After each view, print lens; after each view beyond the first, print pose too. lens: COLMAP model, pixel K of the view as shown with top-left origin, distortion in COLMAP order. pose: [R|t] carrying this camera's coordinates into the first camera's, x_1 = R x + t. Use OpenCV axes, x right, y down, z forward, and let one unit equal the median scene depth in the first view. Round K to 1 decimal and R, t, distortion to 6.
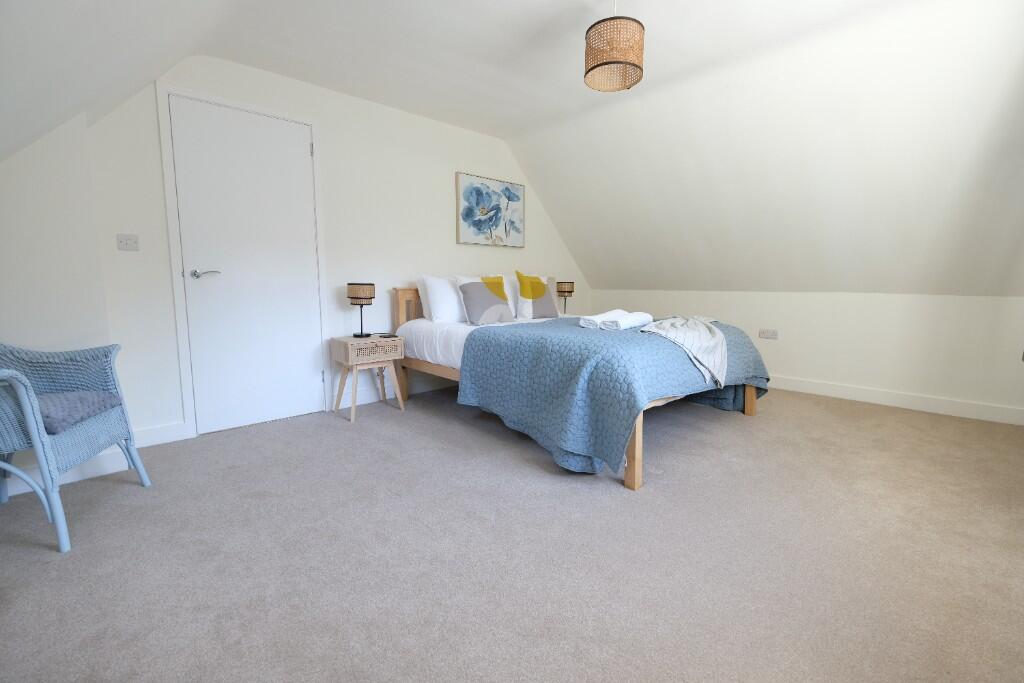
lens RADIAL K [[448.2, 0, 511.6], [0, 448.2, 336.3], [0, 0, 1]] dist [-0.002916, 0.000175]
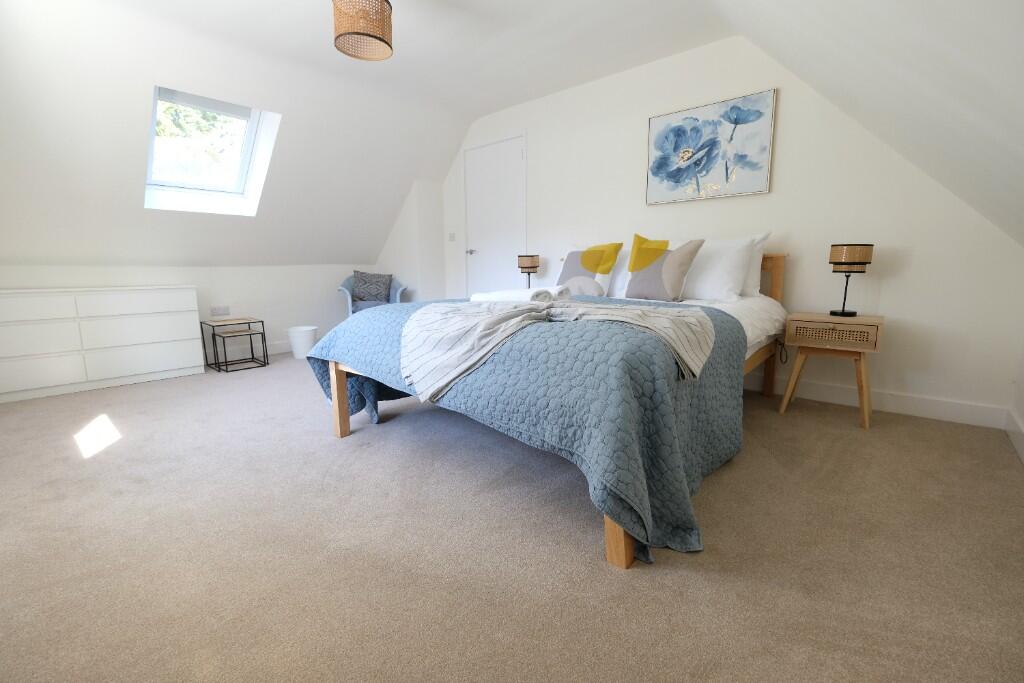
lens RADIAL K [[448.2, 0, 511.6], [0, 448.2, 336.3], [0, 0, 1]] dist [-0.002916, 0.000175]
pose [[0.081640, 0.178448, -0.980557, 0.712556], [-0.086785, 0.981377, 0.171372, -0.083177], [0.992876, 0.071107, 0.095607, 0.658502]]
